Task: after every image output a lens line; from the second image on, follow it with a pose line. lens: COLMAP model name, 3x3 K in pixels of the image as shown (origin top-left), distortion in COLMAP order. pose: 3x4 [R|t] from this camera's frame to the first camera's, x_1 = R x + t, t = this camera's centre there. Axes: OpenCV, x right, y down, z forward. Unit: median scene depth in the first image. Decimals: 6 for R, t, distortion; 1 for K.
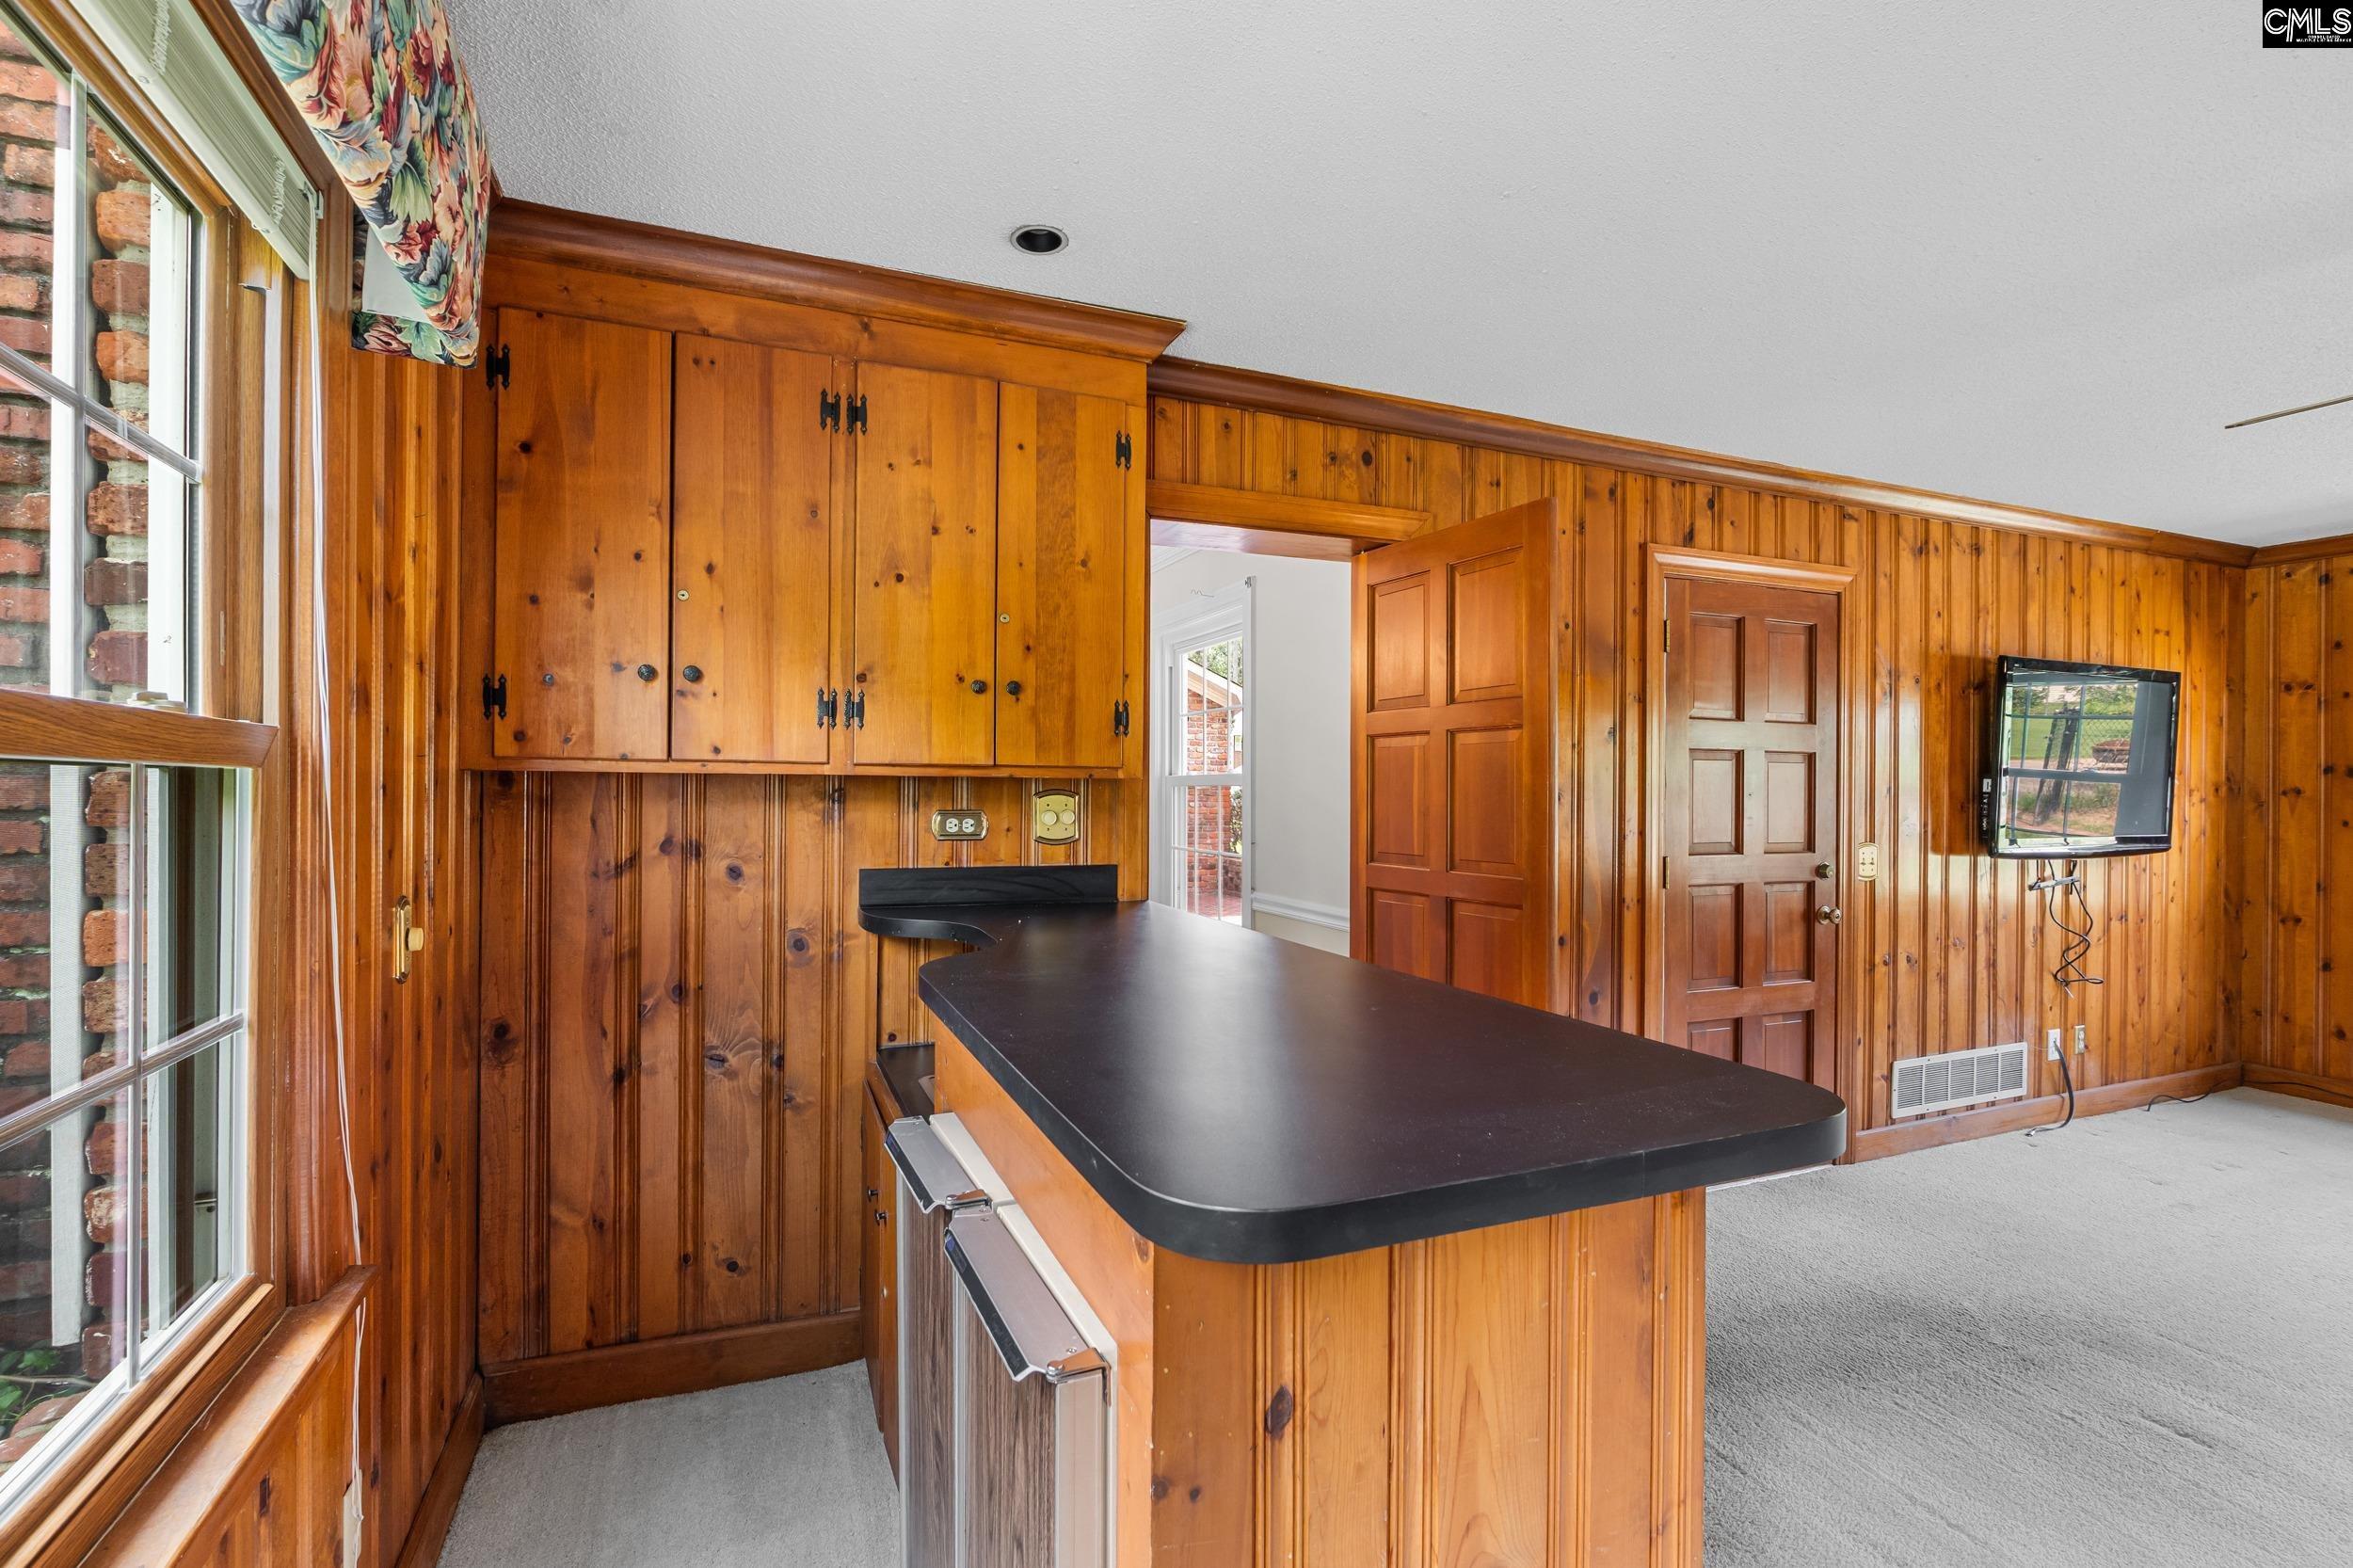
lens RADIAL K [[1075.4, 0, 1189.6], [0, 1075.4, 791.9], [0, 0, 1]] dist [-0.009088, 0.000082]
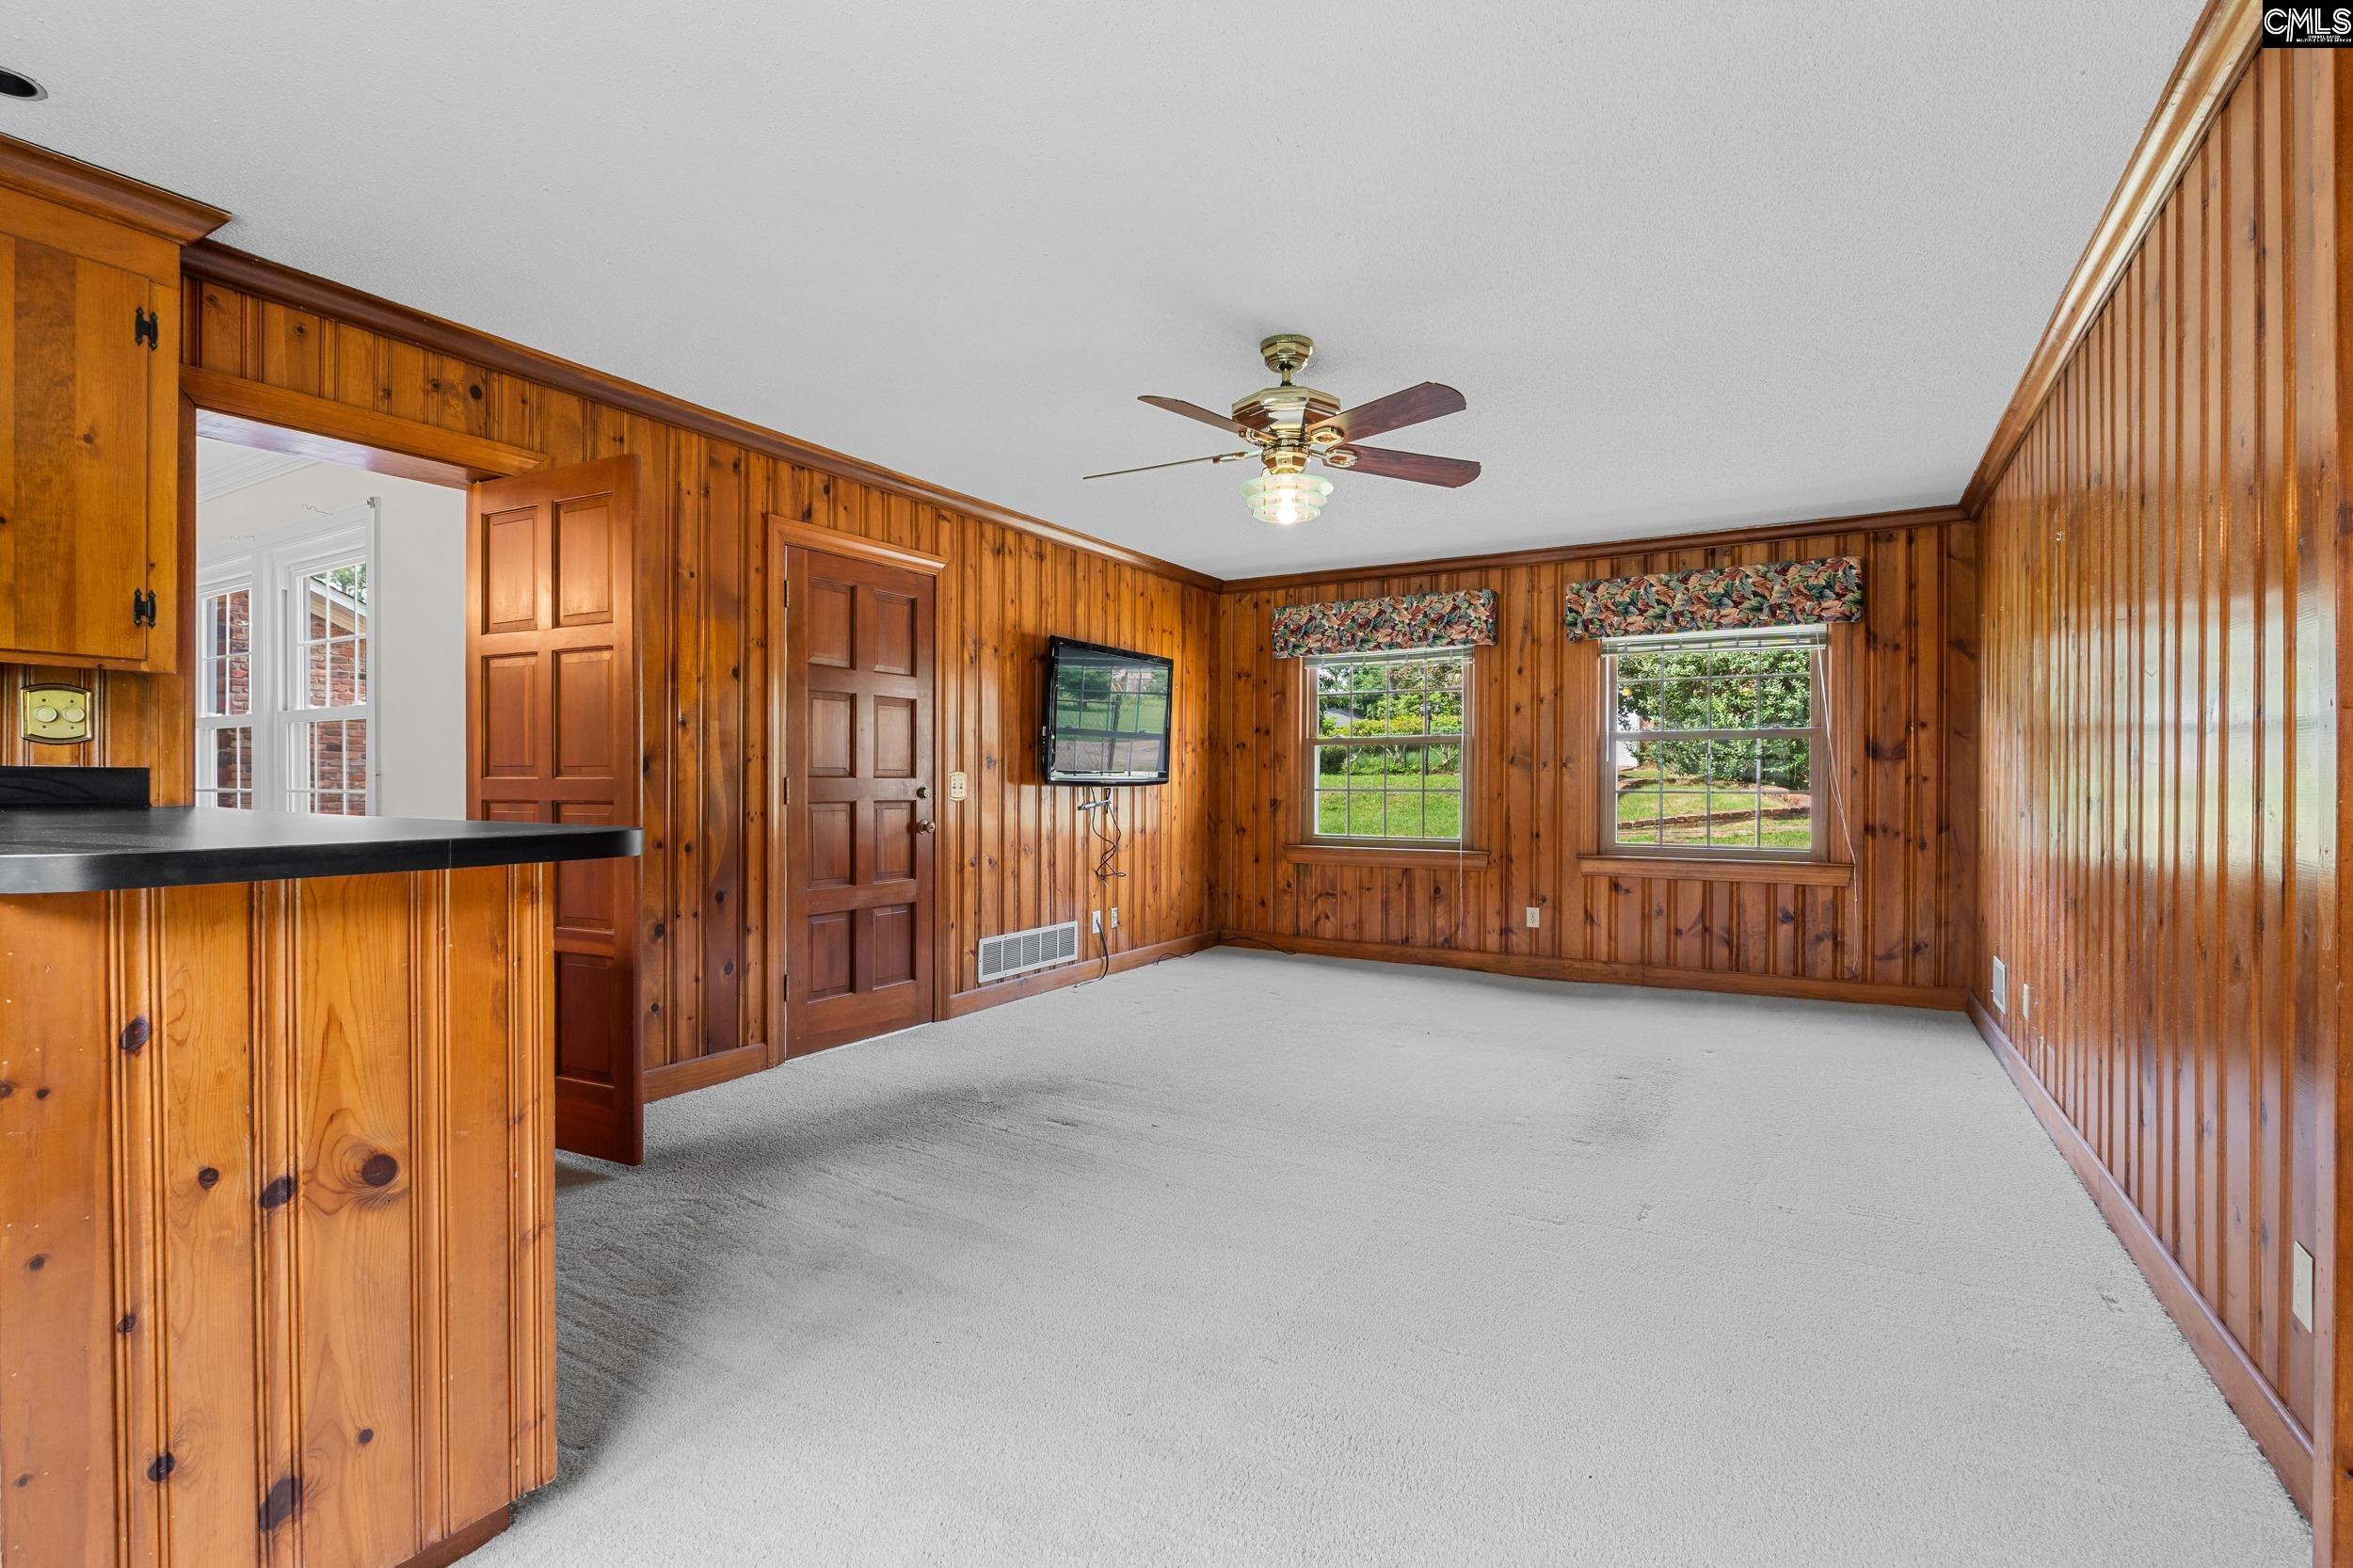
lens RADIAL K [[1075.4, 0, 1171.5], [0, 1075.4, 790.6], [0, 0, 1]] dist [-0.009088, 0.000082]
pose [[0.814405, -0.006347, 0.580262, 0.103056], [0.002014, 0.999965, 0.008112, 0.070232], [-0.580293, -0.005438, 0.814390, -0.243142]]
